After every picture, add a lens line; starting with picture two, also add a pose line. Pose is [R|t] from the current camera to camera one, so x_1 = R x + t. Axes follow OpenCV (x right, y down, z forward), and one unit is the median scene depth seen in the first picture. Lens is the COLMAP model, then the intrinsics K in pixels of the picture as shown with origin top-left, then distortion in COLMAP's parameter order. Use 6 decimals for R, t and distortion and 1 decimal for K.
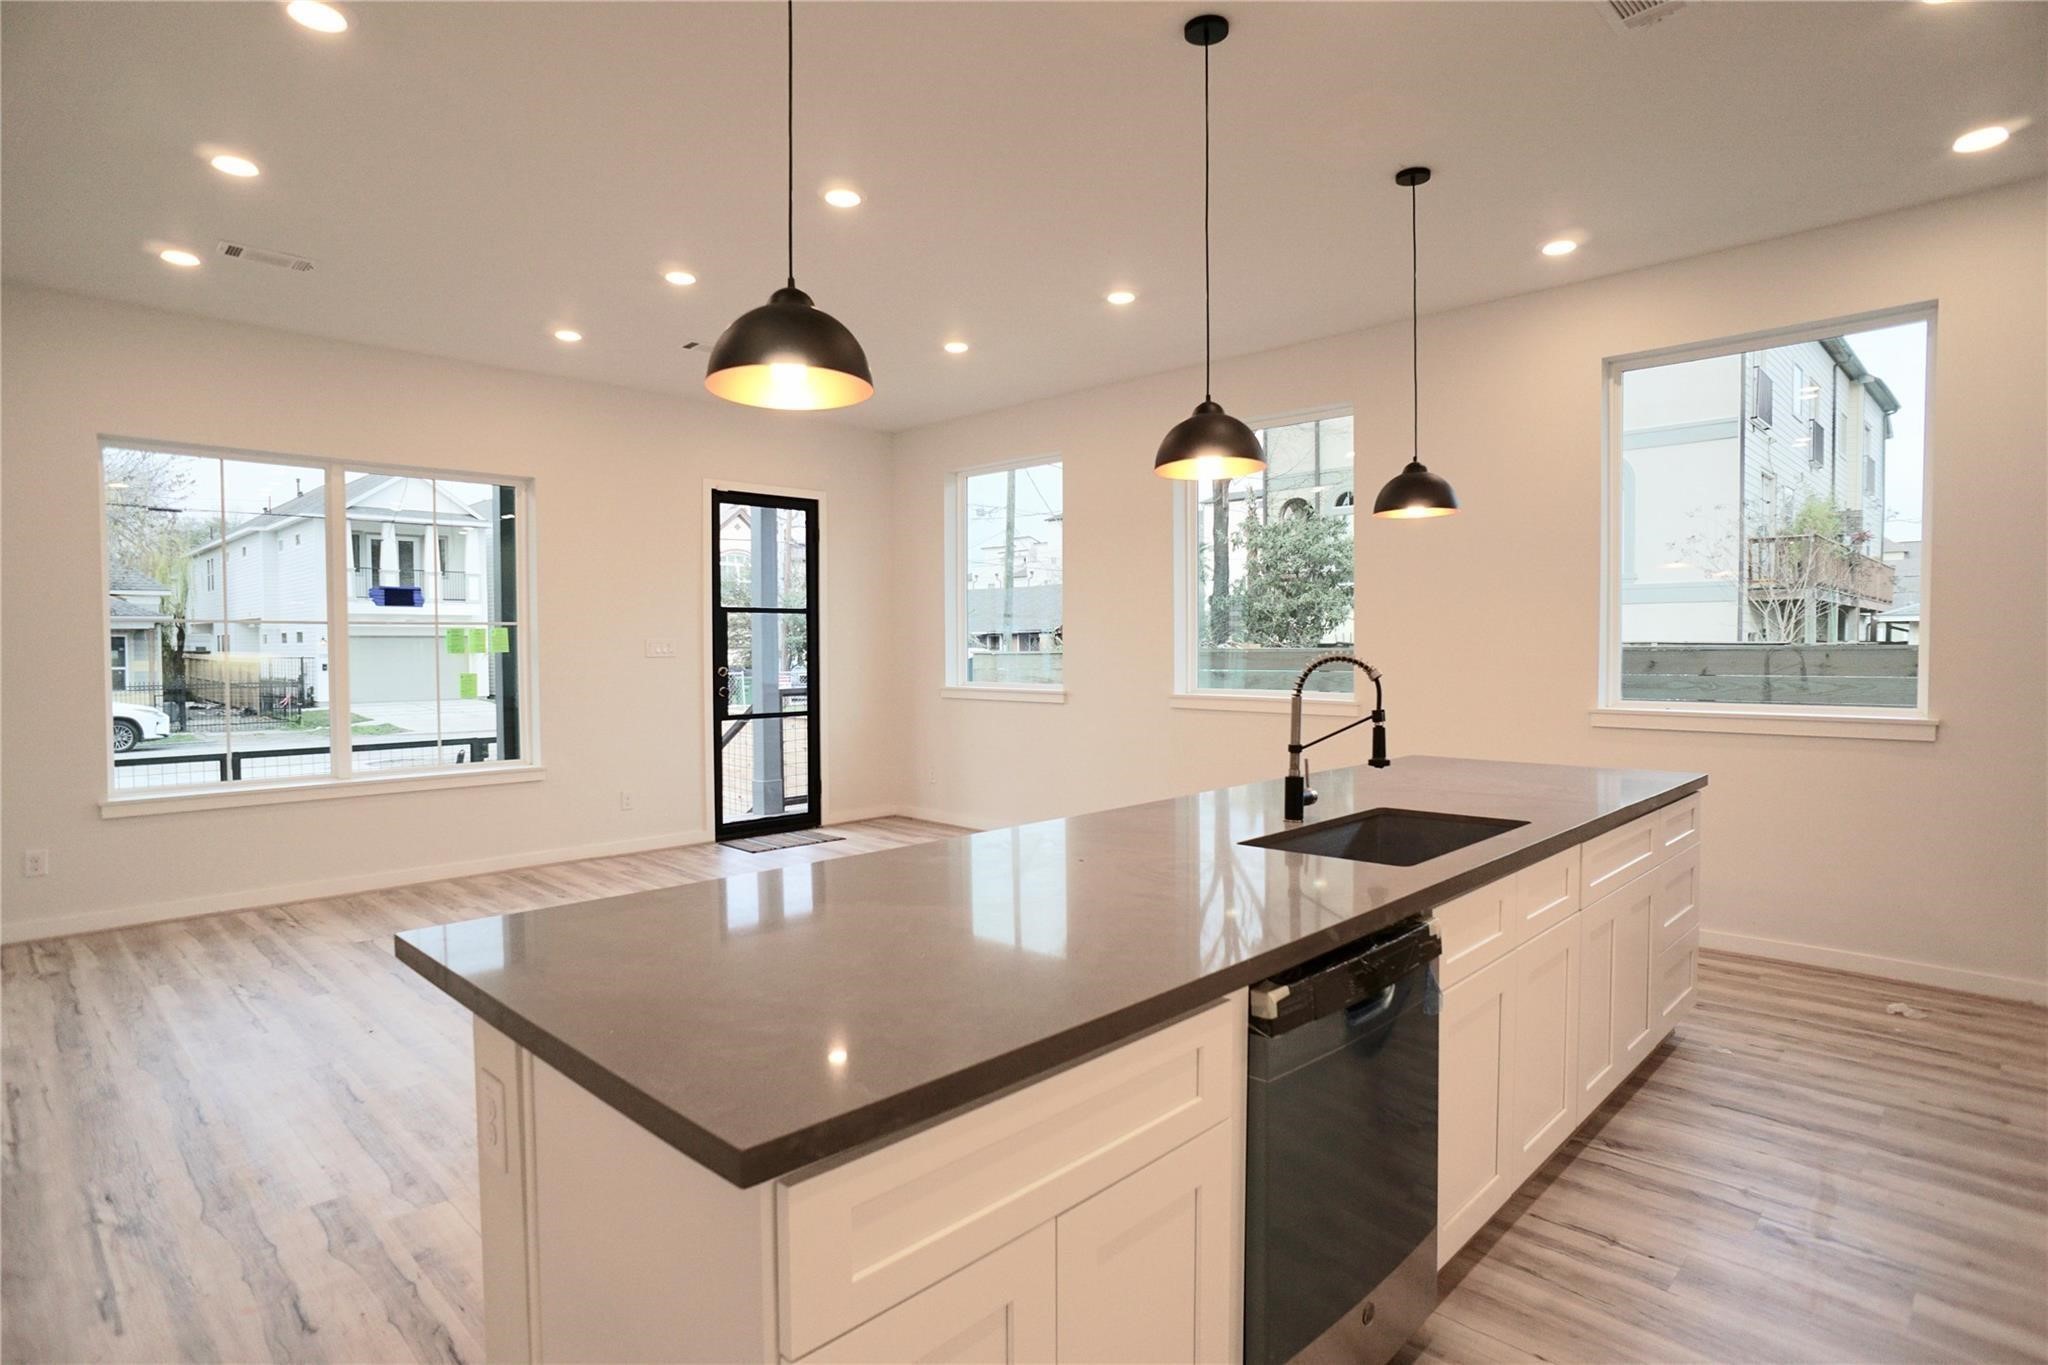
lens RADIAL K [[1080.3, 0, 1011.8], [0, 1080.3, 678.5], [0, 0, 1]] dist [-0.077658, 0.054158]
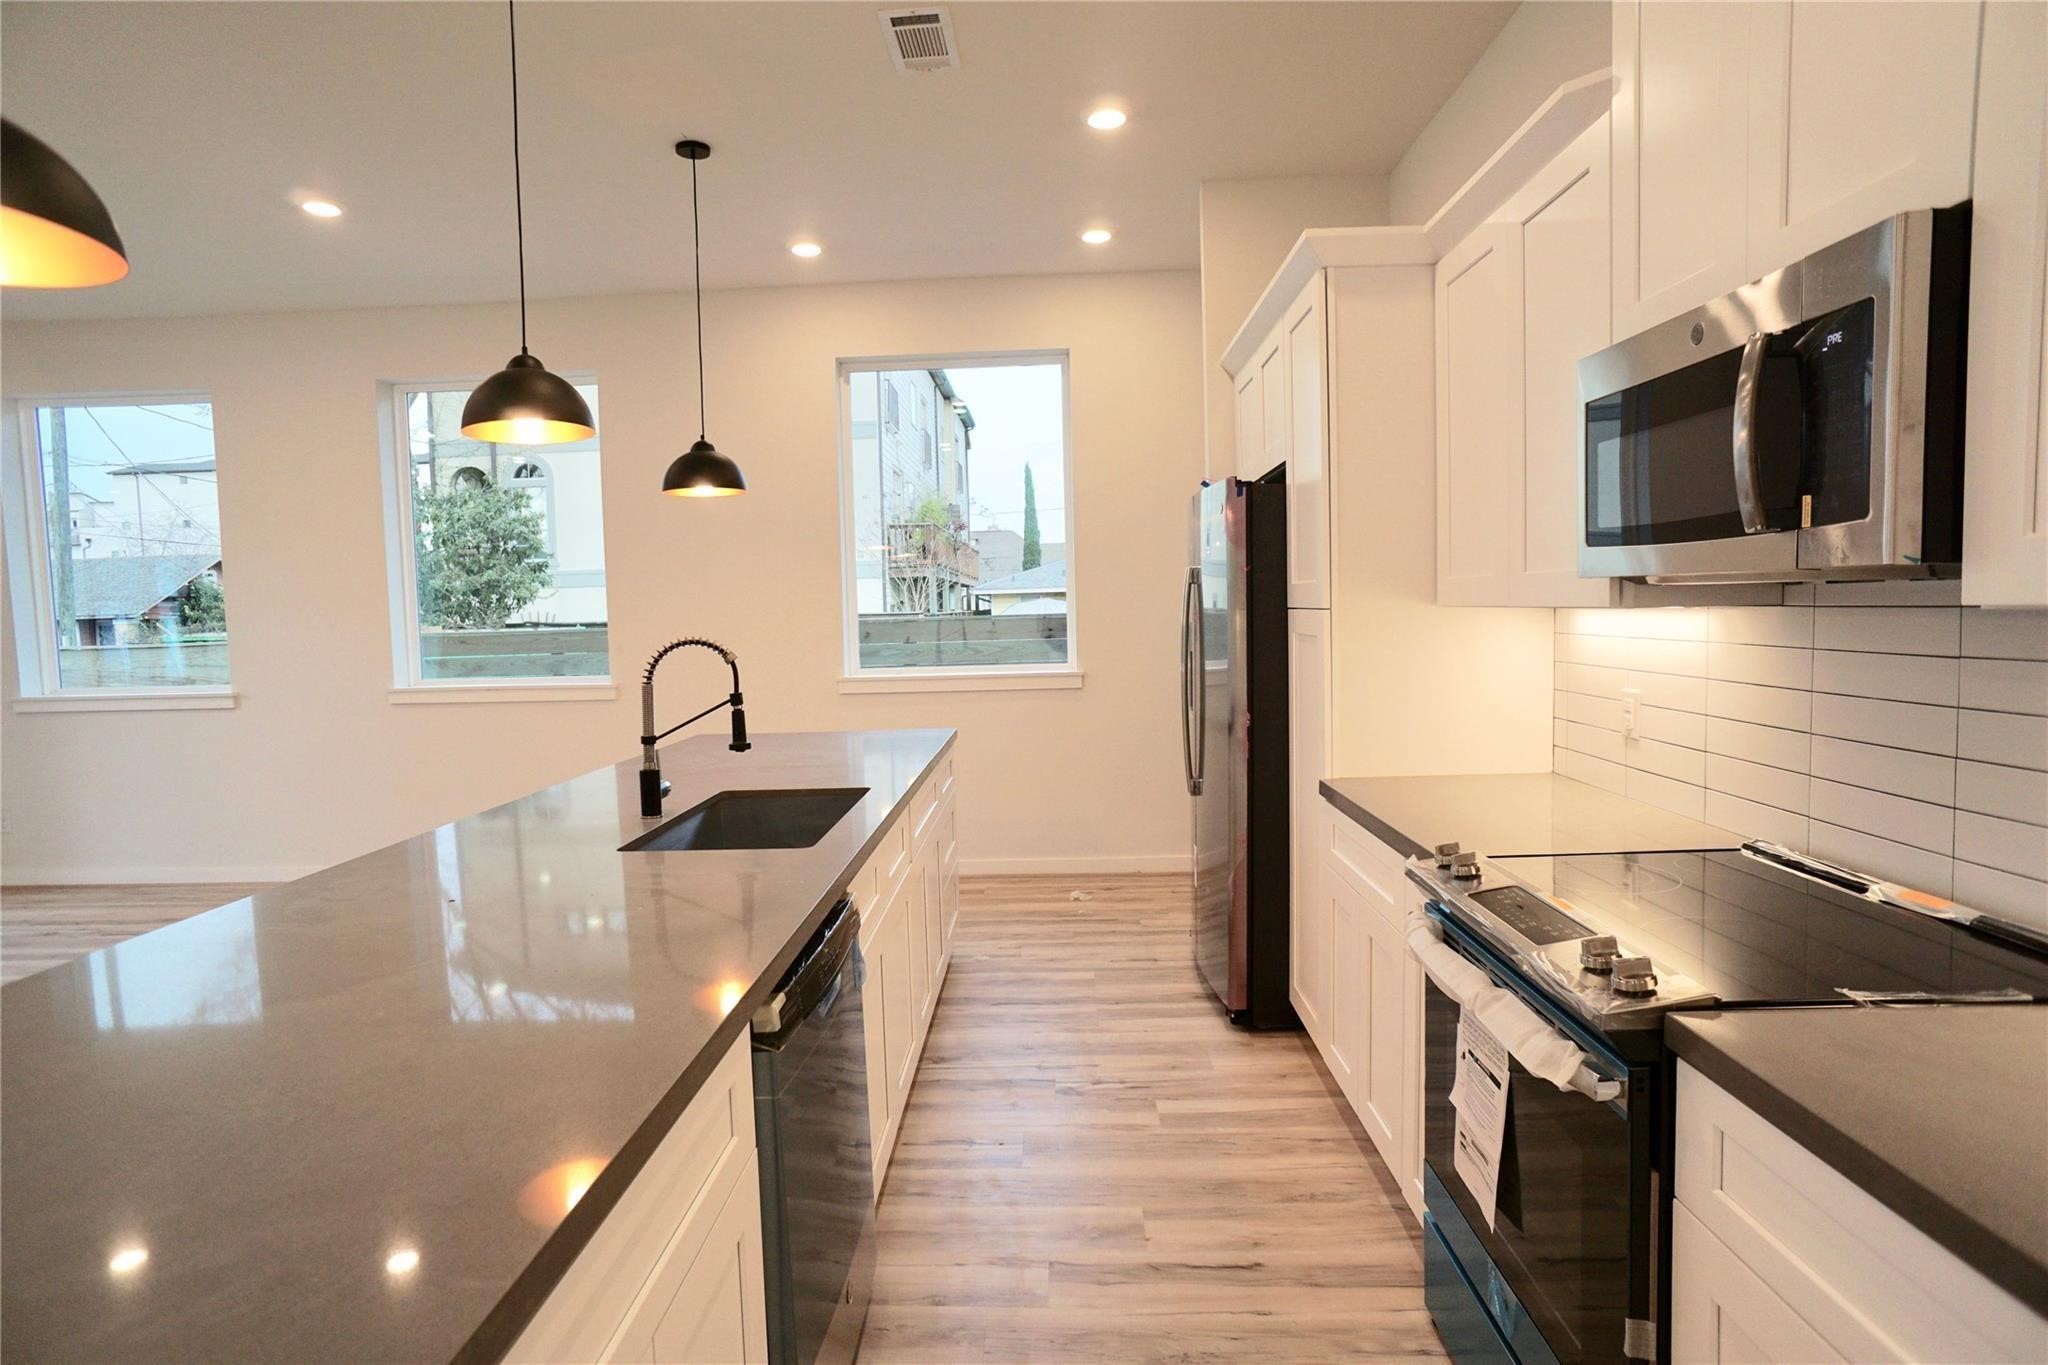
lens RADIAL K [[1080.3, 0, 1011.8], [0, 1080.3, 678.5], [0, 0, 1]] dist [-0.077658, 0.054158]
pose [[0.737544, -0.057846, 0.672817, -0.094818], [0.043292, 0.998325, 0.038374, -0.007663], [-0.673910, 0.000825, 0.738813, 0.071756]]
